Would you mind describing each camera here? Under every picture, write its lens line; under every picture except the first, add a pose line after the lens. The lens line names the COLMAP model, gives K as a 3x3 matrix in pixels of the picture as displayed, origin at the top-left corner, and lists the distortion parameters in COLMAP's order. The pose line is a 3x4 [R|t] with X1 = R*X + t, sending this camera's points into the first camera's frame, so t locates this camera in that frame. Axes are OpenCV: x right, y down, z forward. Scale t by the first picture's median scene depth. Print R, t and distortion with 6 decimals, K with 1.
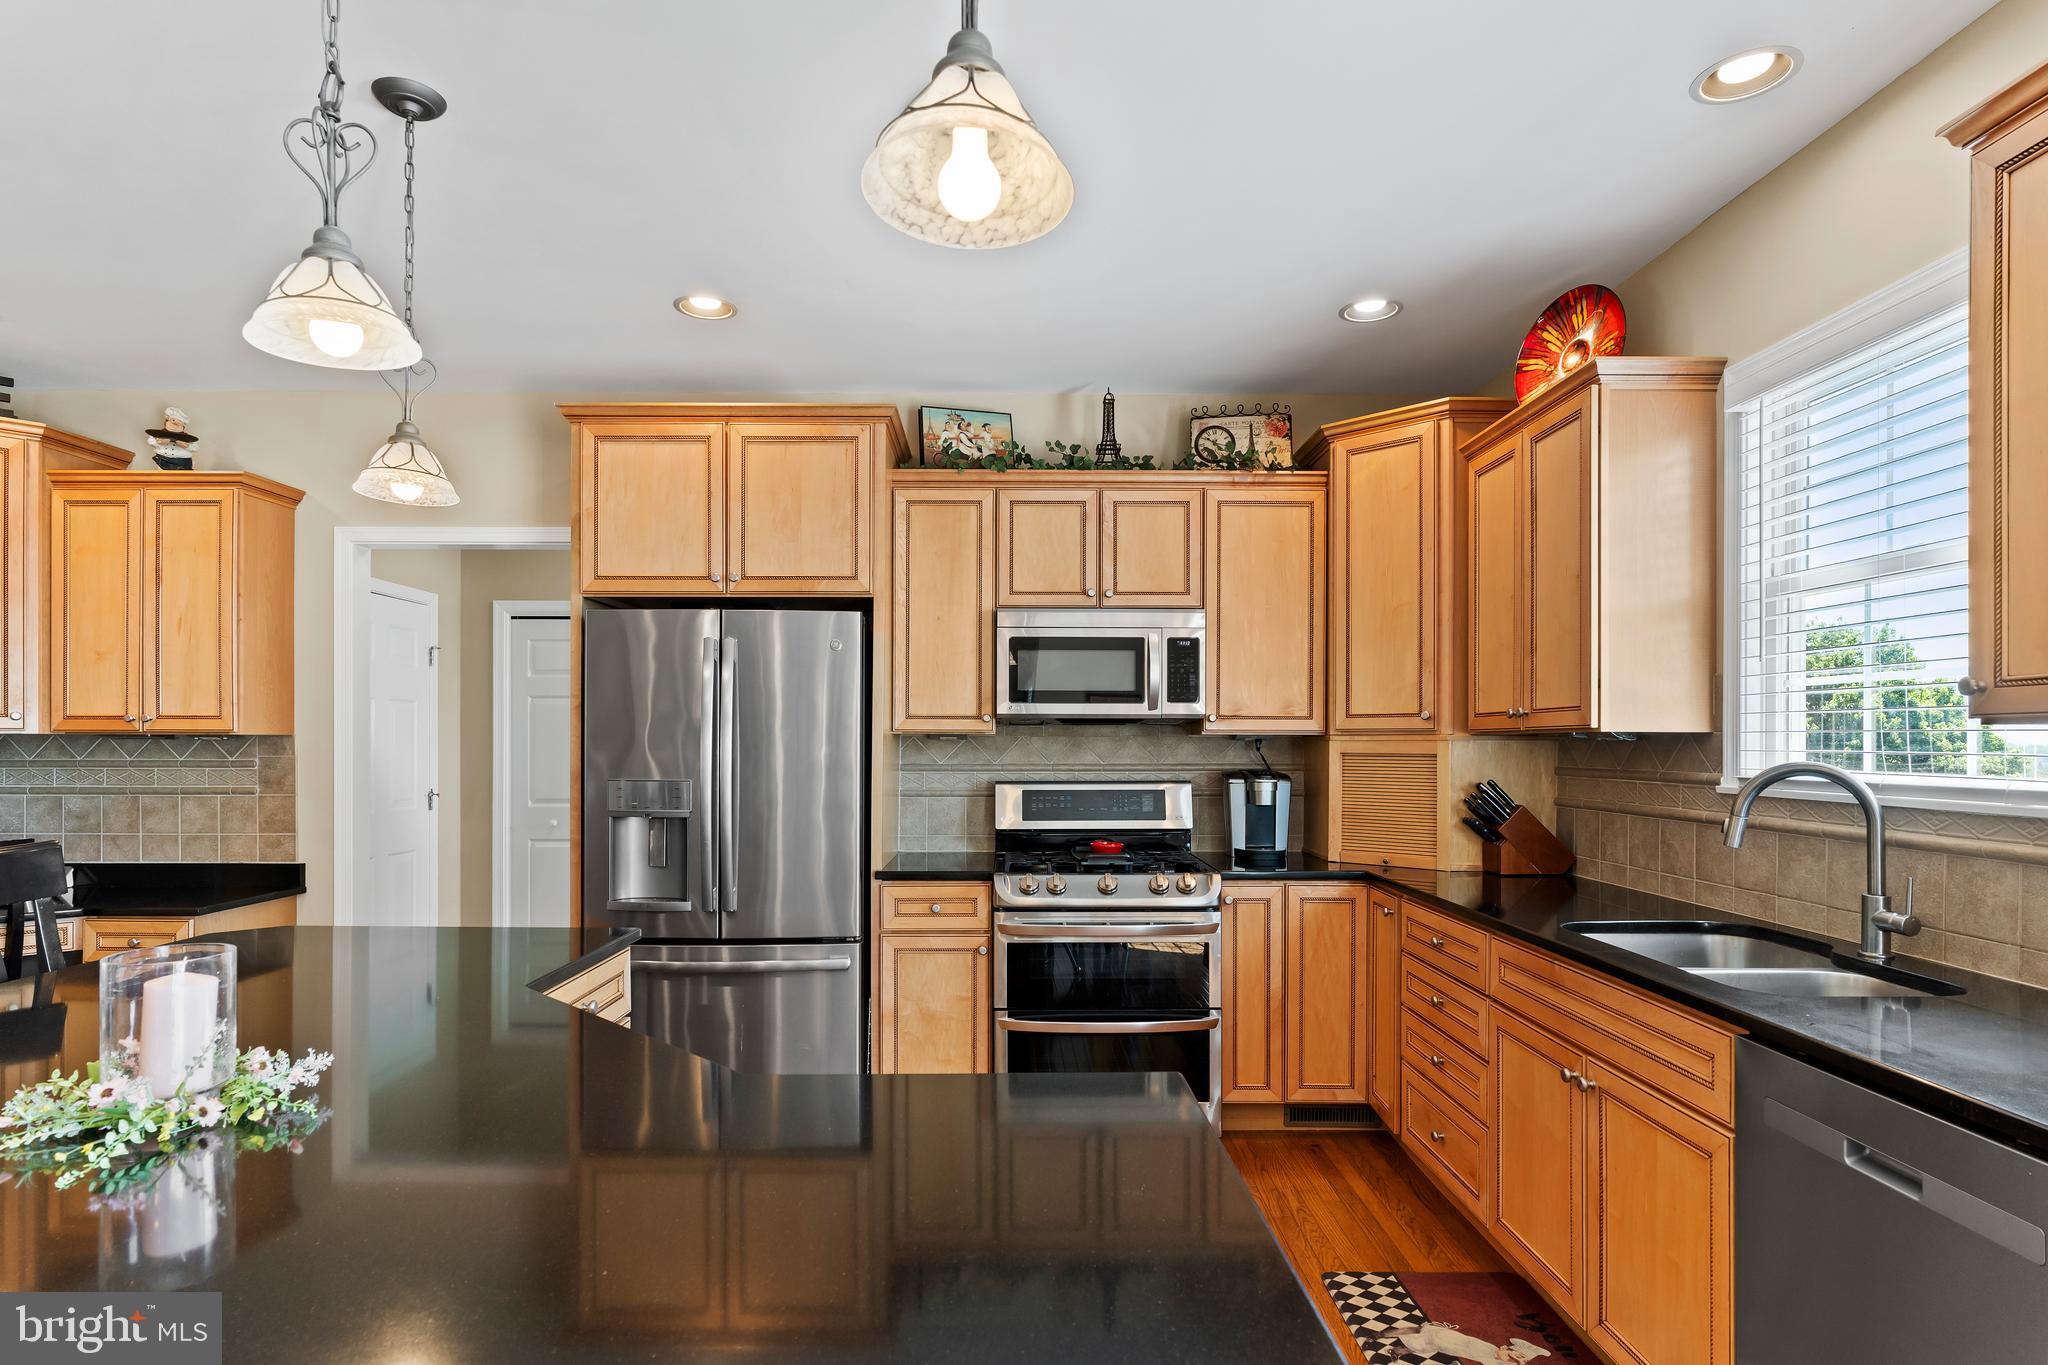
lens RADIAL K [[1050.0, 0, 1024.2], [0, 1050.0, 748.7], [0, 0, 1]] dist [-0.015536, 0.007988]
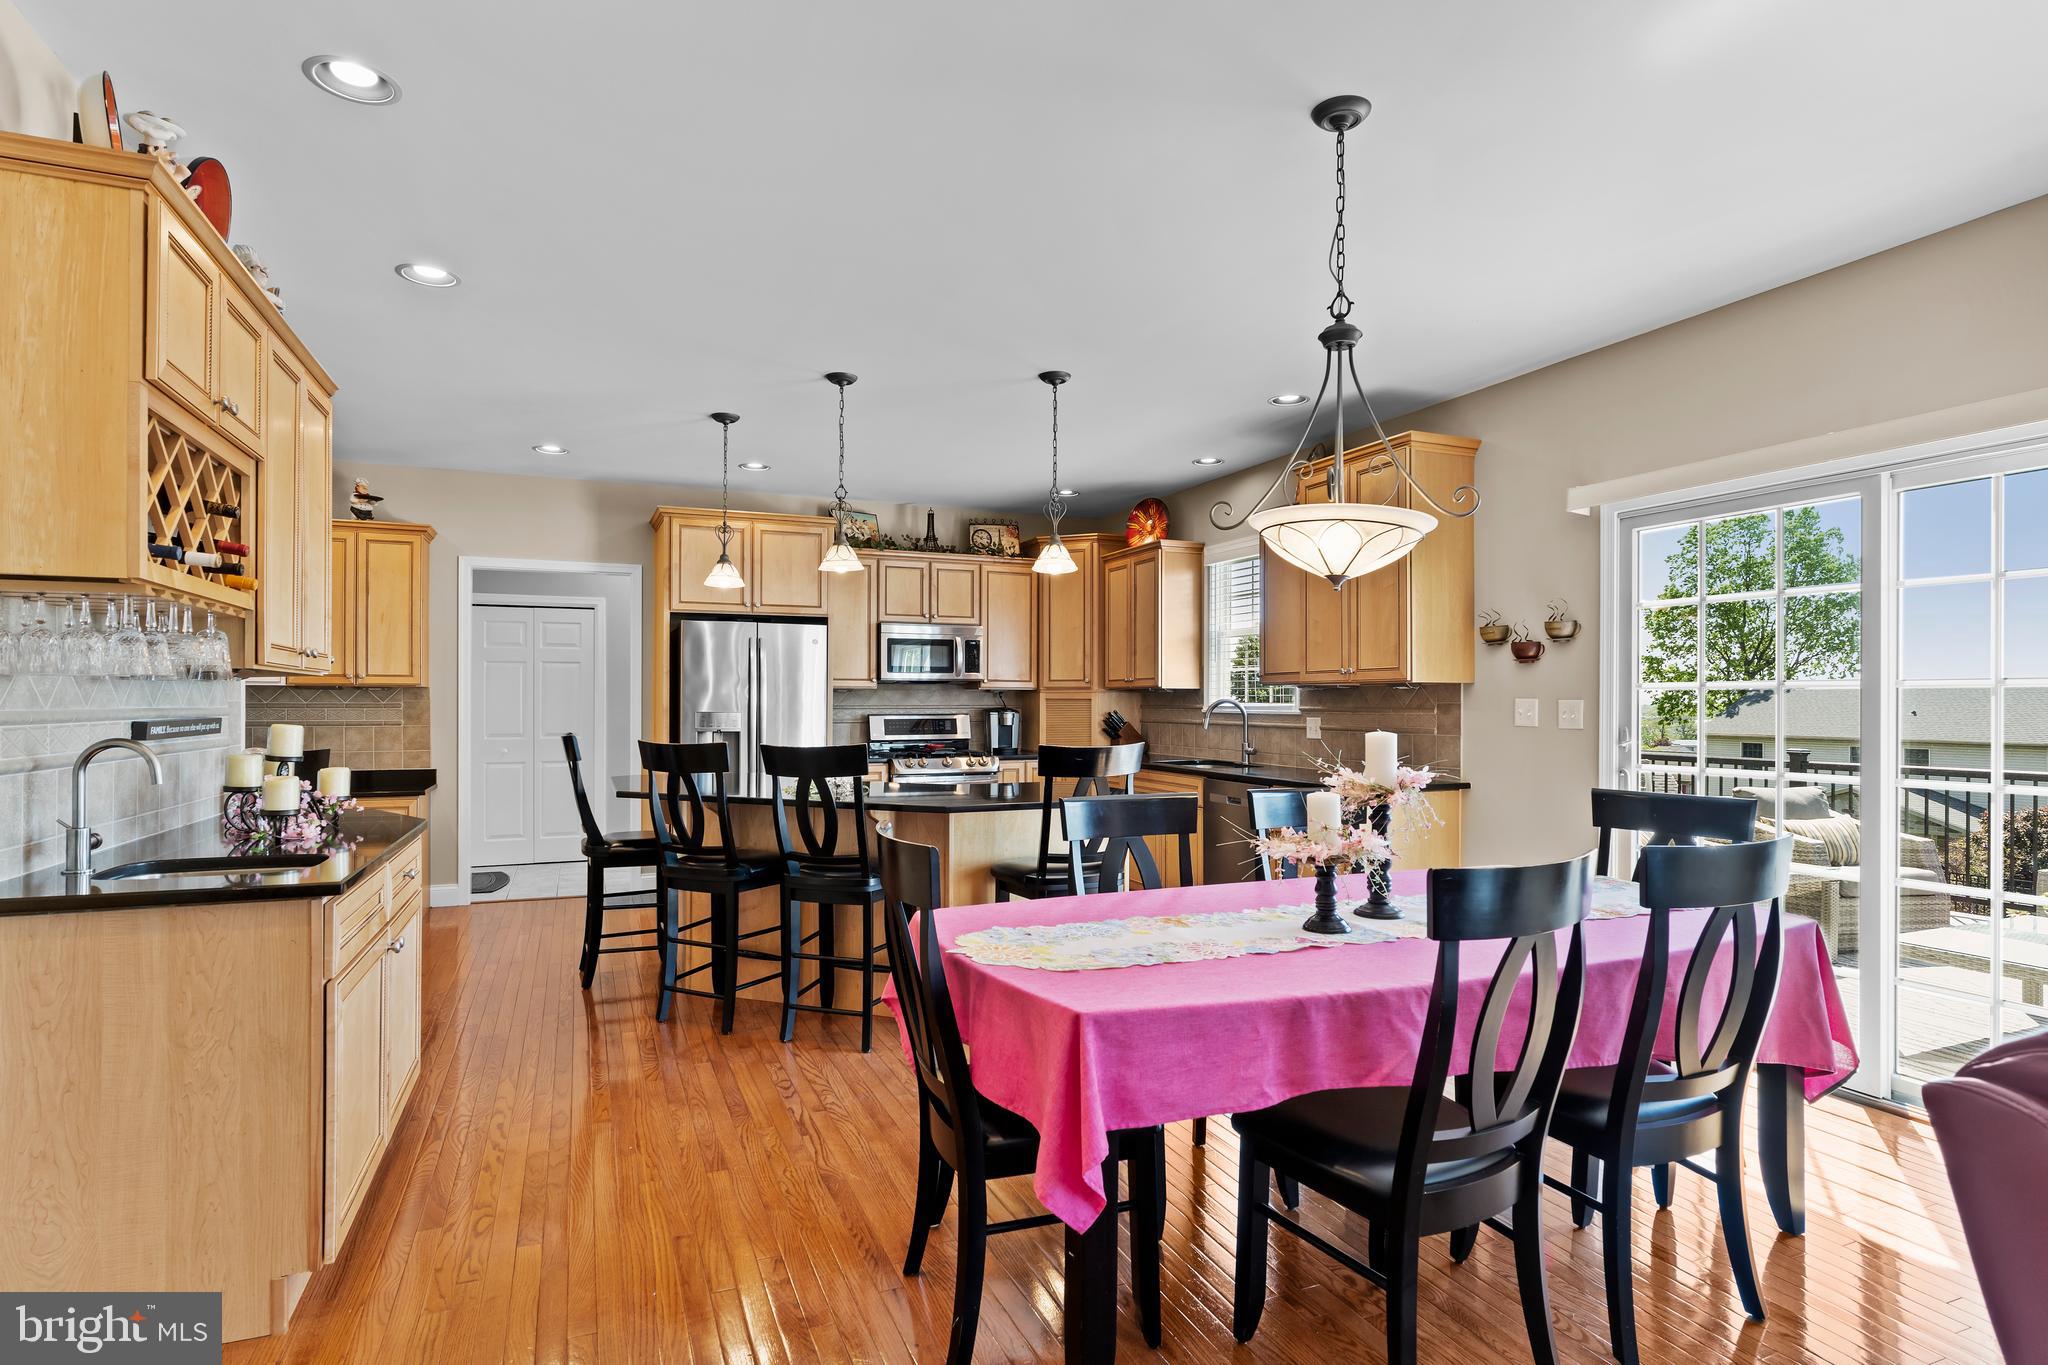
lens RADIAL K [[1050.0, 0, 1012.6], [0, 1050.0, 703.6], [0, 0, 1]] dist [-0.015536, 0.007988]
pose [[0.925500, -0.001000, 0.378746, -0.545576], [0.001853, 0.999997, -0.001887, 0.018306], [-0.378743, 0.002448, 0.925499, -0.888475]]
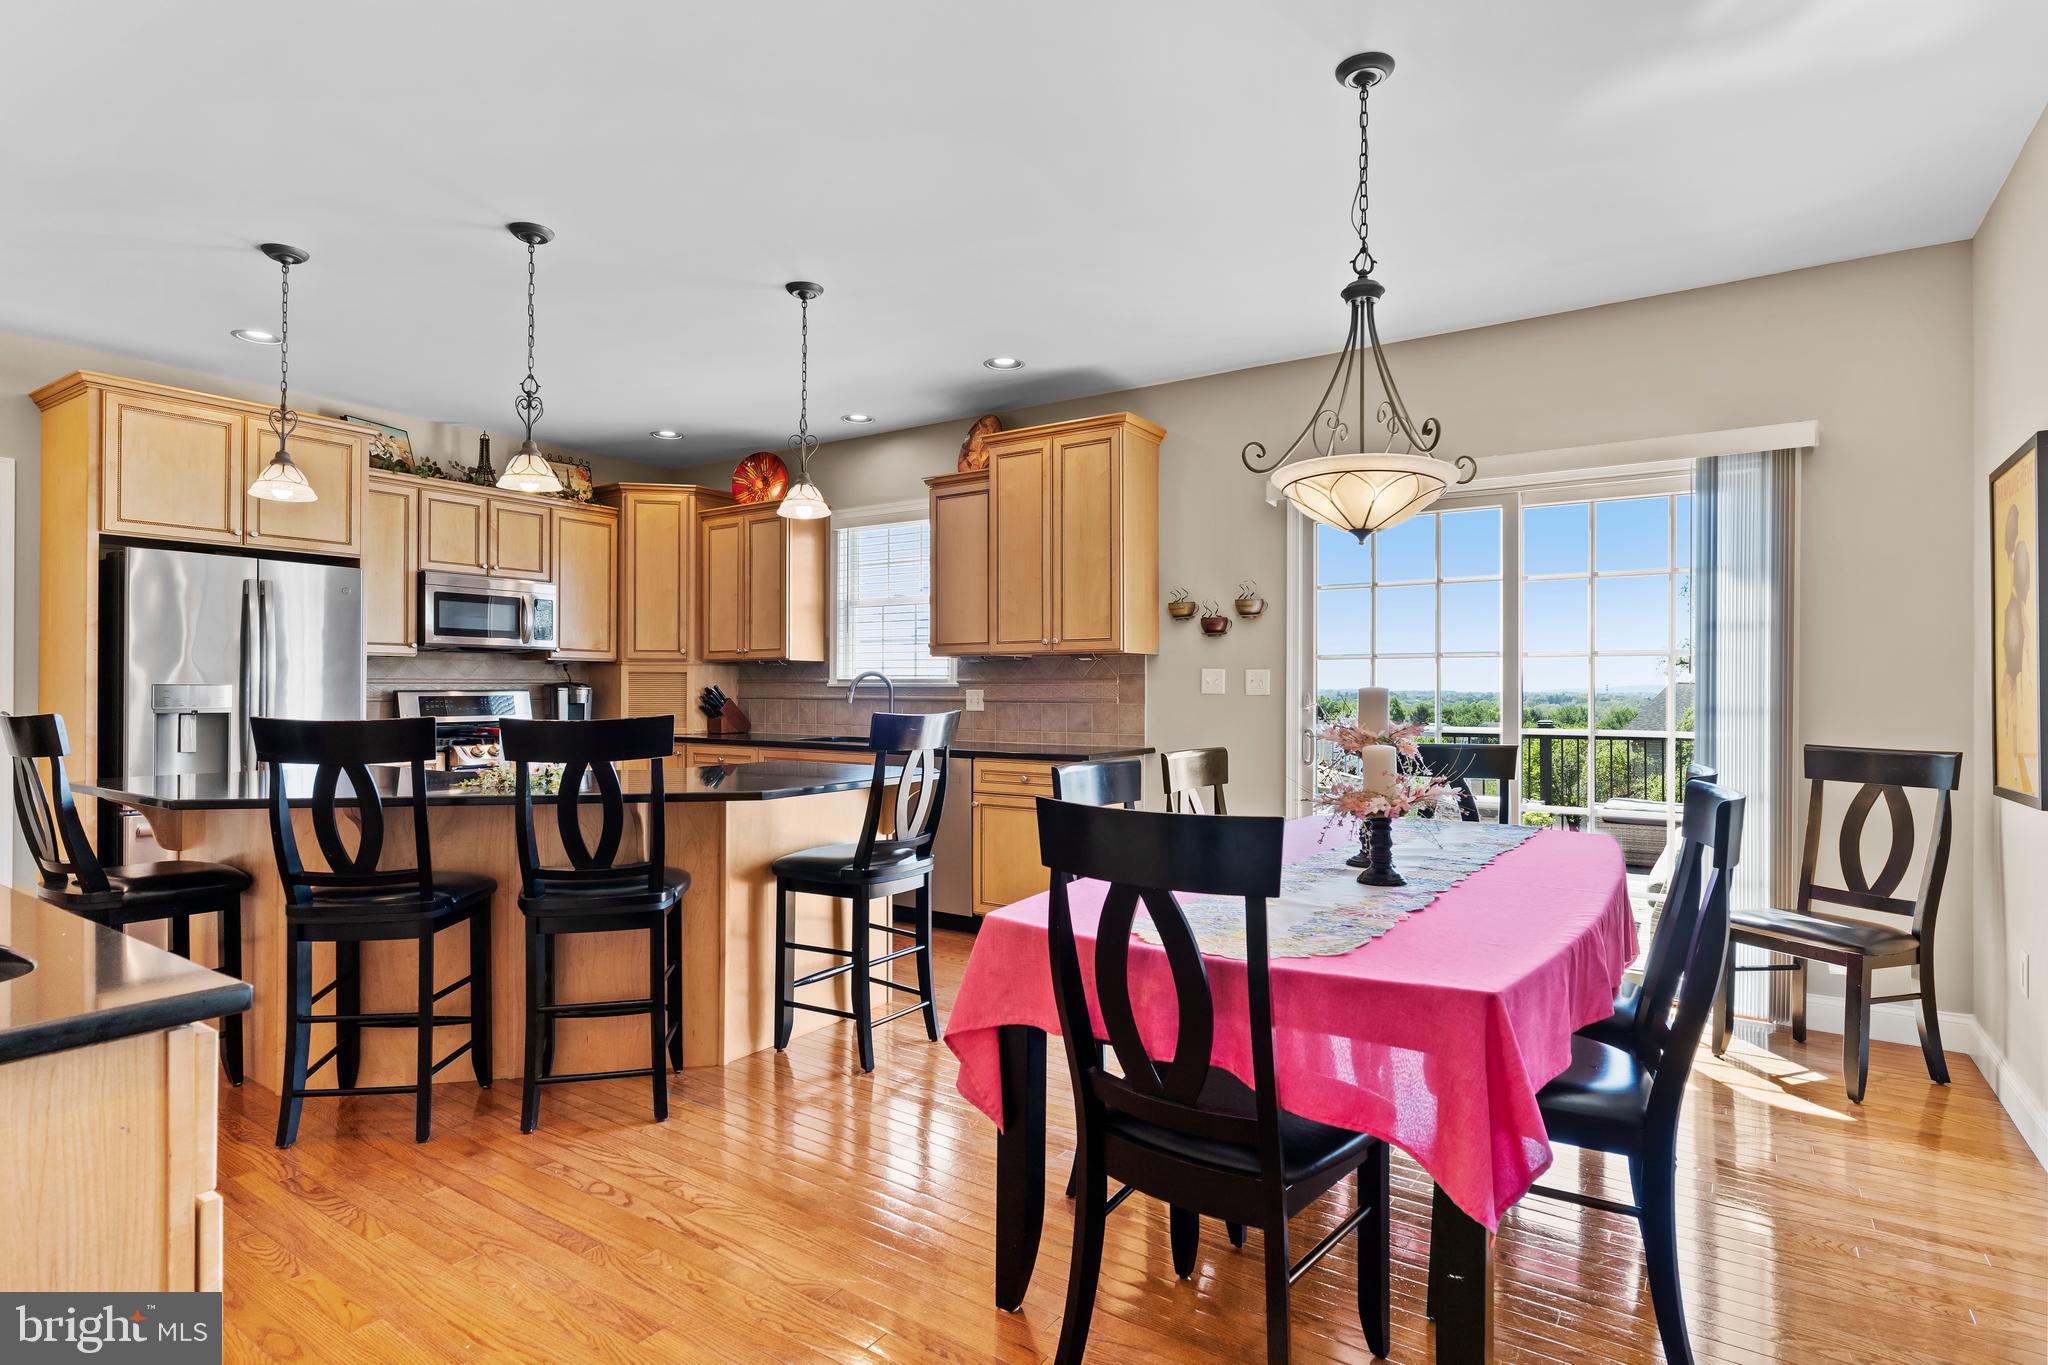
lens RADIAL K [[1050.0, 0, 1023.9], [0, 1050.0, 686.2], [0, 0, 1]] dist [-0.015536, 0.007988]
pose [[0.566385, 0.001270, 0.824140, -0.783465], [0.004042, 0.999983, -0.004318, 0.039049], [-0.824131, 0.005777, 0.566370, -0.540739]]
